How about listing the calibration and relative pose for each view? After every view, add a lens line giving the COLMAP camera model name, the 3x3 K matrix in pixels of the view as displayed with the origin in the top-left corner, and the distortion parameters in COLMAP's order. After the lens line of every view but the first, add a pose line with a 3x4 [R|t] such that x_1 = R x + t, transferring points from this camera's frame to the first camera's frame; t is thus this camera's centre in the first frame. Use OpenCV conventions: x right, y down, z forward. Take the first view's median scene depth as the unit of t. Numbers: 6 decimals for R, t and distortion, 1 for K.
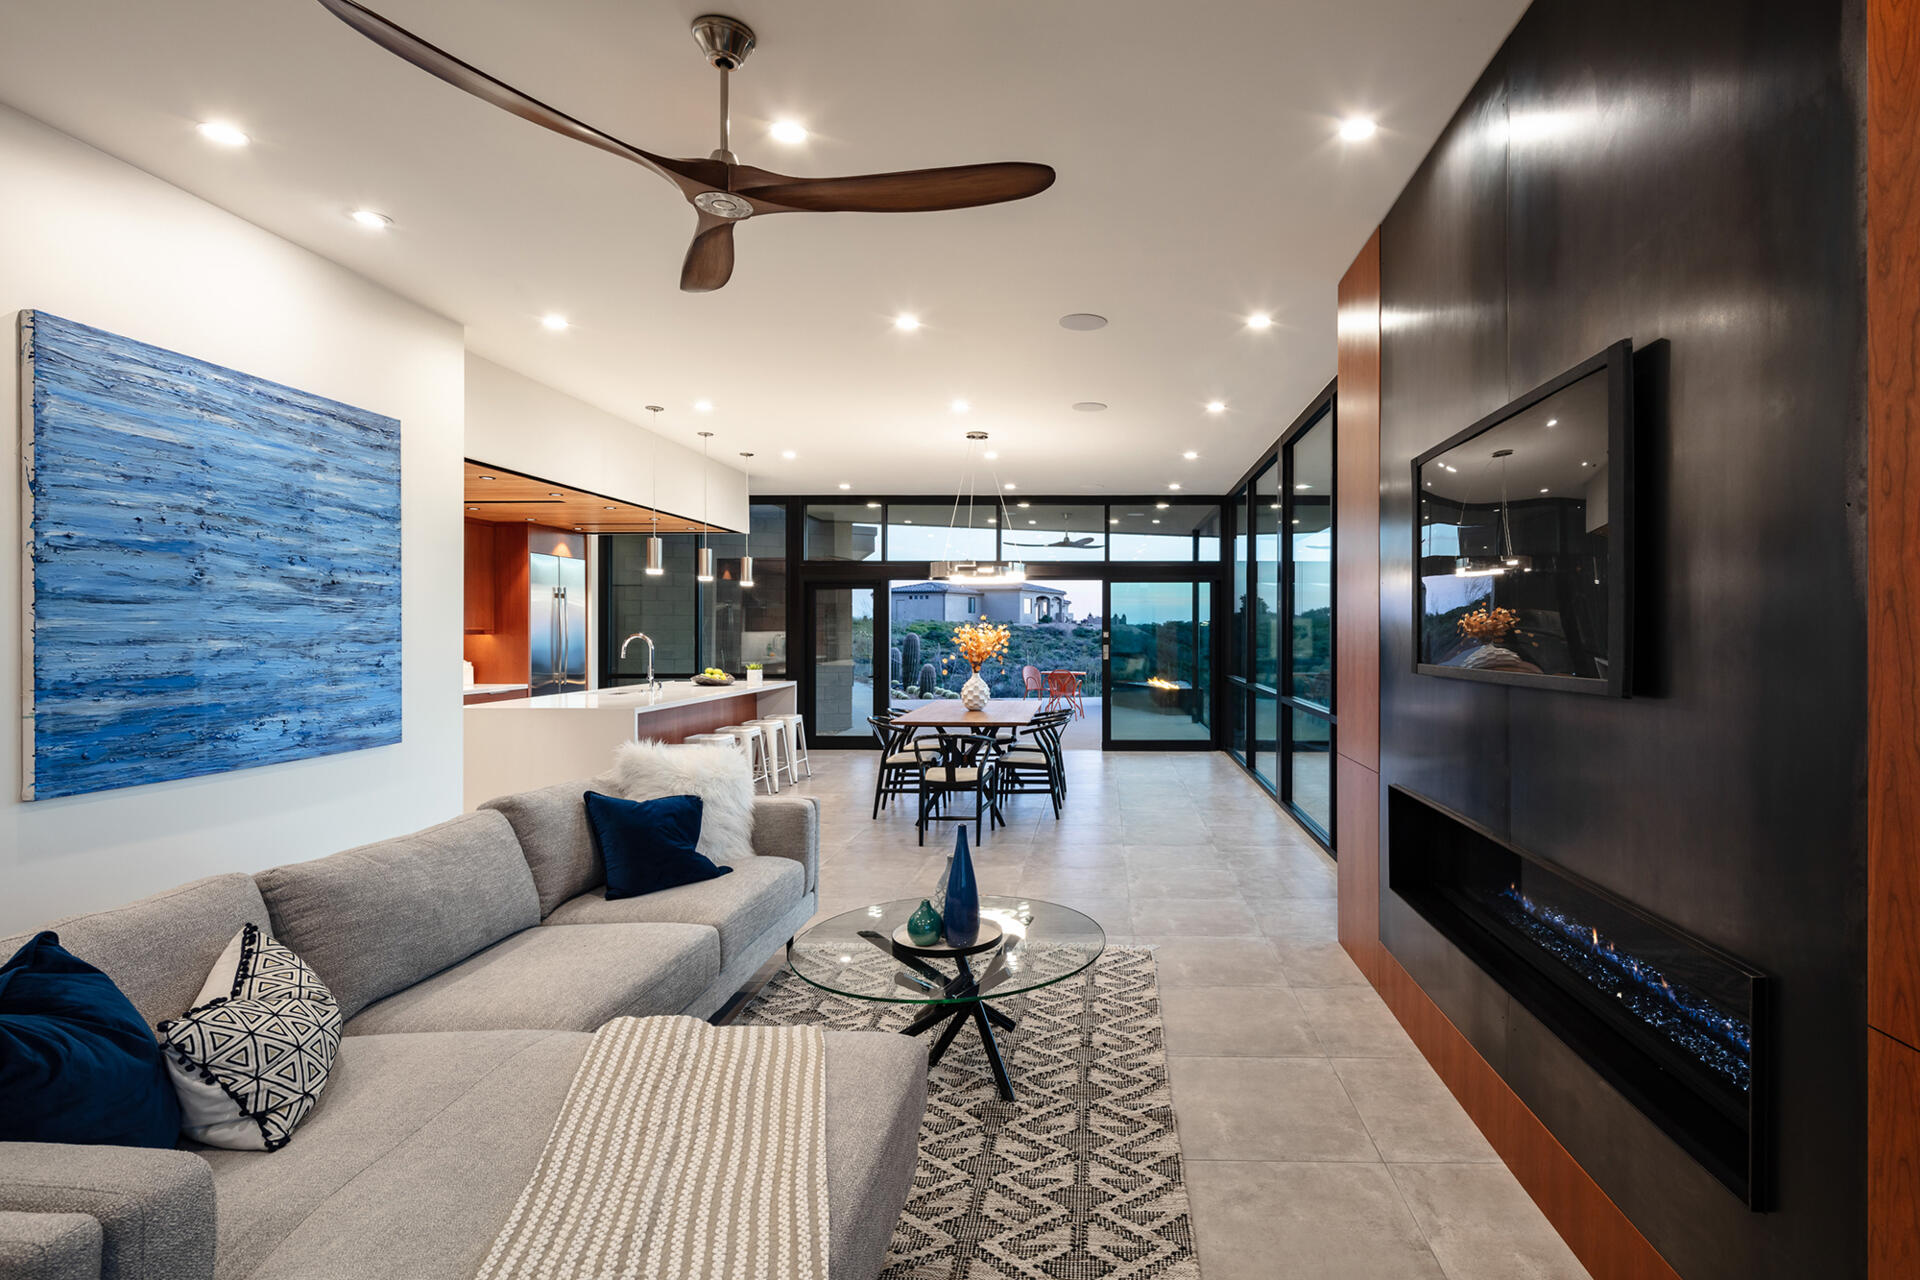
lens RADIAL K [[2441.8, 0, 960.0], [0, 2441.8, 640.0], [0, 0, 1]] dist [0.004691, 0.004140]
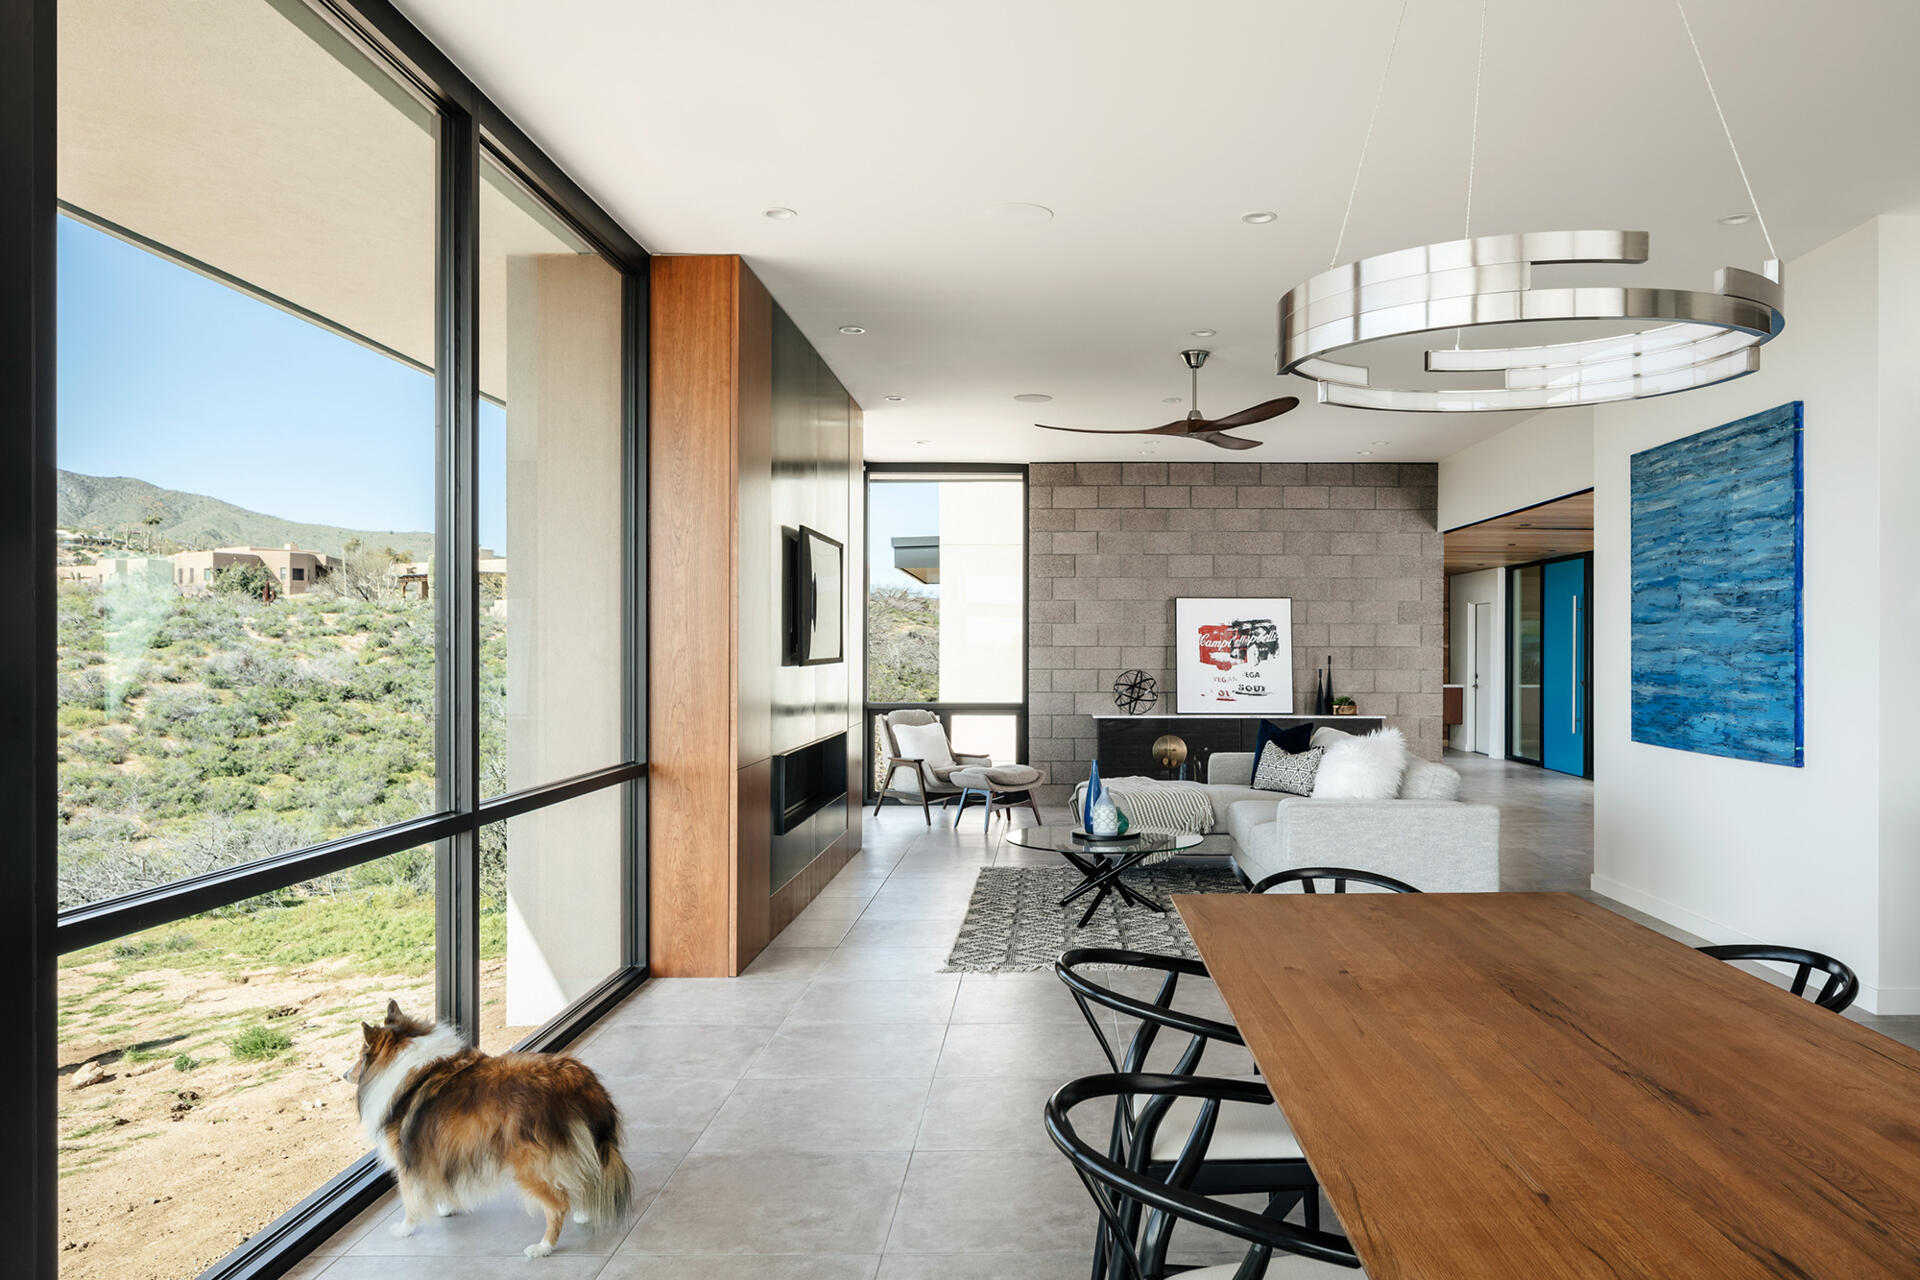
lens RADIAL K [[2441.8, 0, 960.0], [0, 2441.8, 640.0], [0, 0, 1]] dist [0.004691, 0.004140]
pose [[-0.999720, -0.000713, -0.023653, 0.103302], [-0.000723, 1.000000, 0.000431, -0.004285], [0.023652, 0.000448, -0.999720, 2.090602]]
